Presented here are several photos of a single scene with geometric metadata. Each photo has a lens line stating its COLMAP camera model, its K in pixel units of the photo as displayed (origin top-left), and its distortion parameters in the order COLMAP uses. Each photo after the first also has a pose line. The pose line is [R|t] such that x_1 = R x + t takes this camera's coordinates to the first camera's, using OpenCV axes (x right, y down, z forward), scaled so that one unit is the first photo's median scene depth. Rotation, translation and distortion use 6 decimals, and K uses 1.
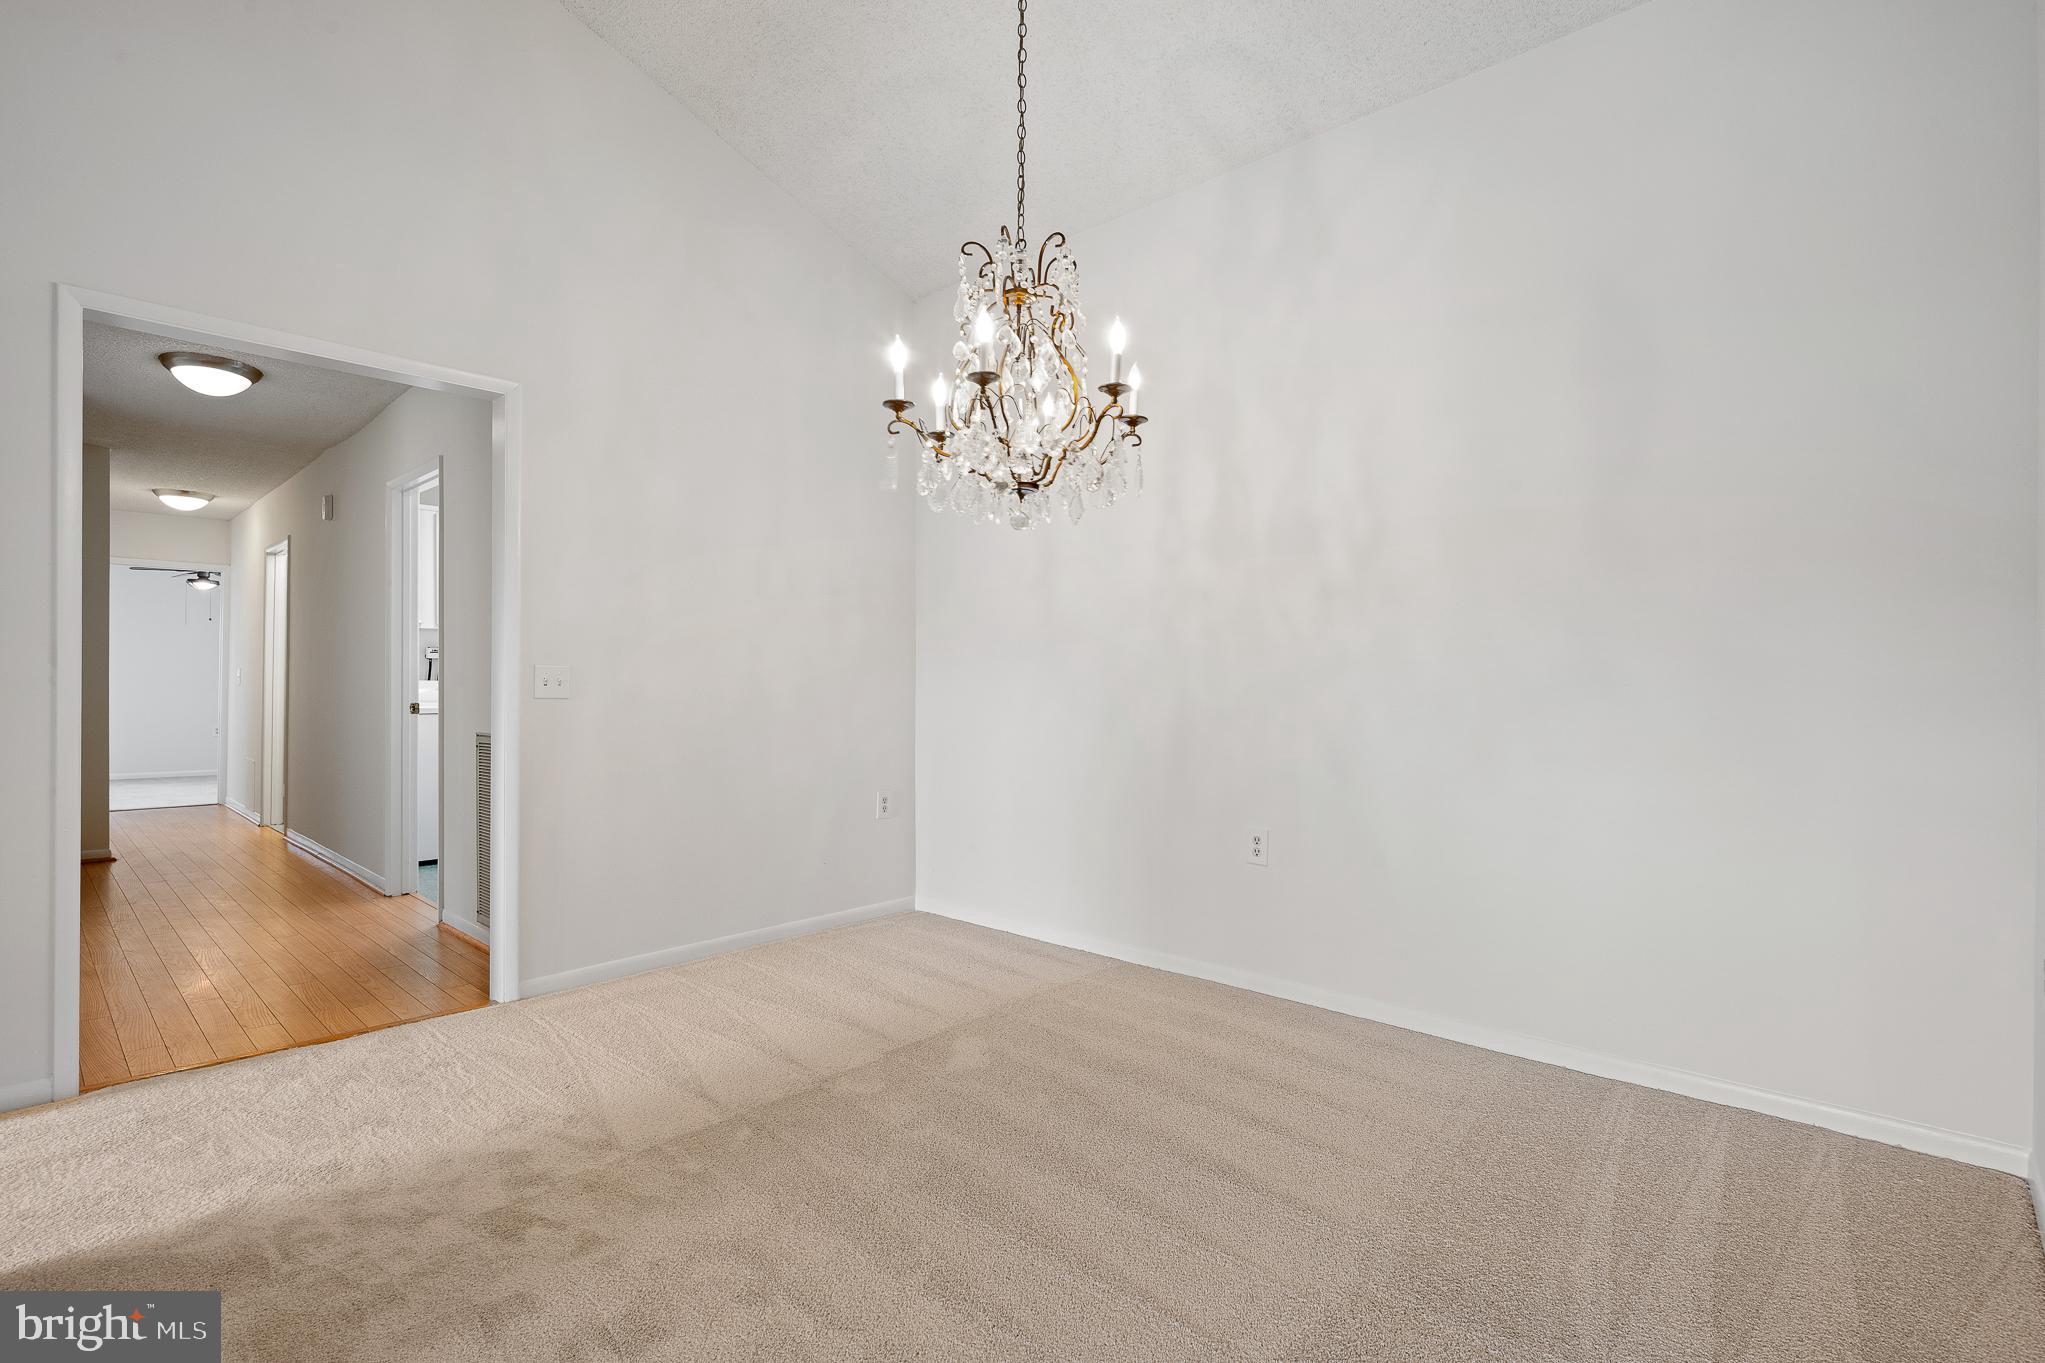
lens RADIAL K [[963.6, 0, 1017.1], [0, 963.6, 688.4], [0, 0, 1]] dist [0.001223, -0.013808]
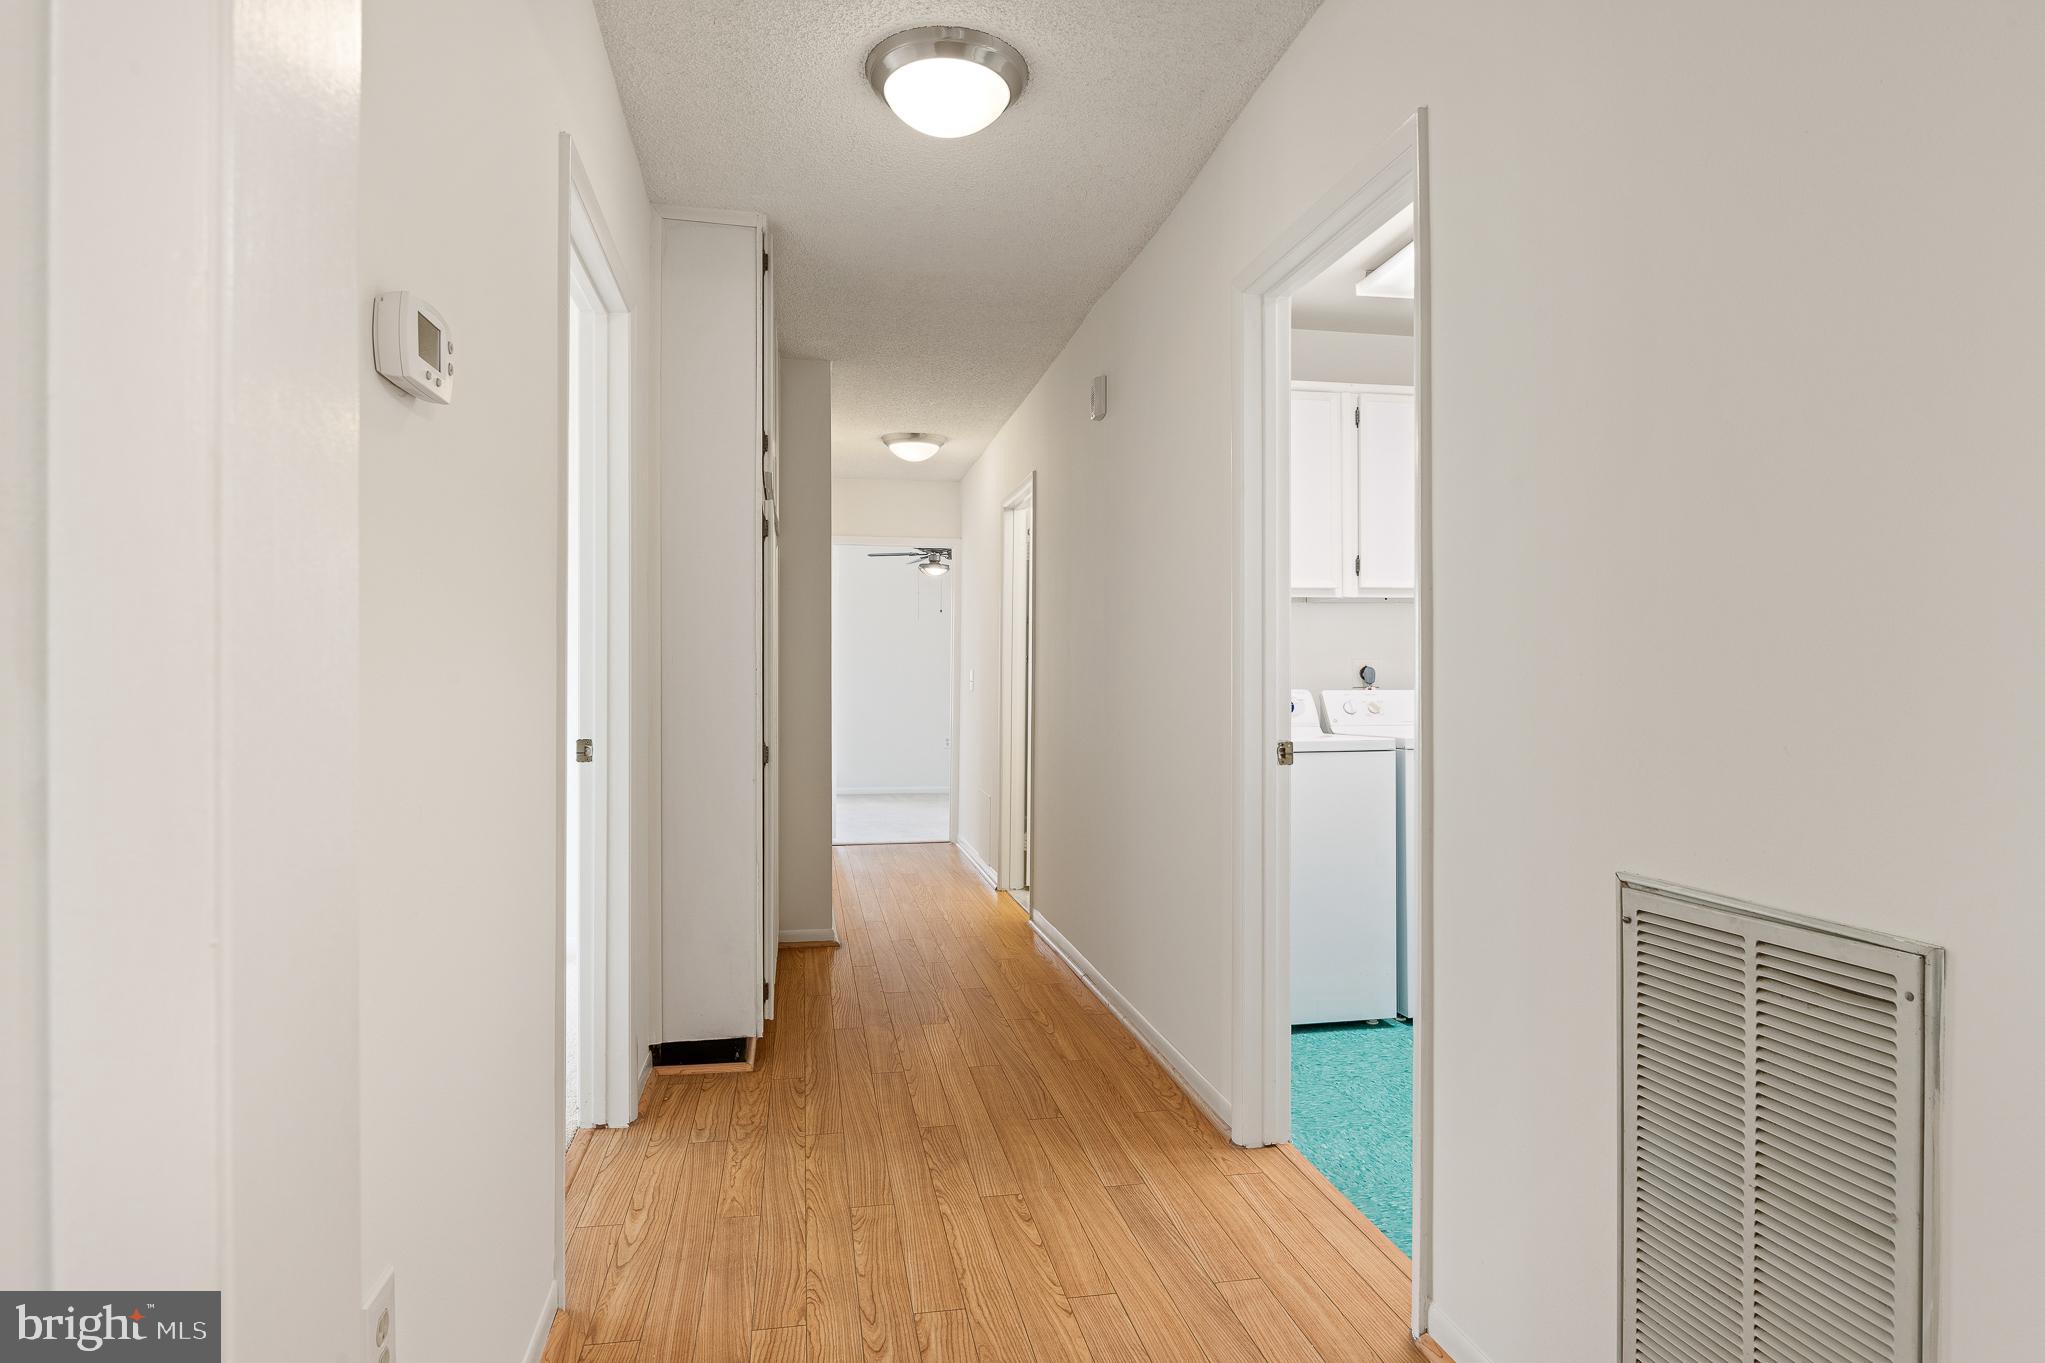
lens RADIAL K [[1089.6, 0, 1014.5], [0, 1089.6, 676.9], [0, 0, 1]] dist [-0.000376, -0.000456]
pose [[0.807567, -0.007327, -0.589730, -0.300413], [0.002943, 0.999960, -0.008394, -0.009059], [0.589768, 0.005043, 0.807557, 0.351760]]
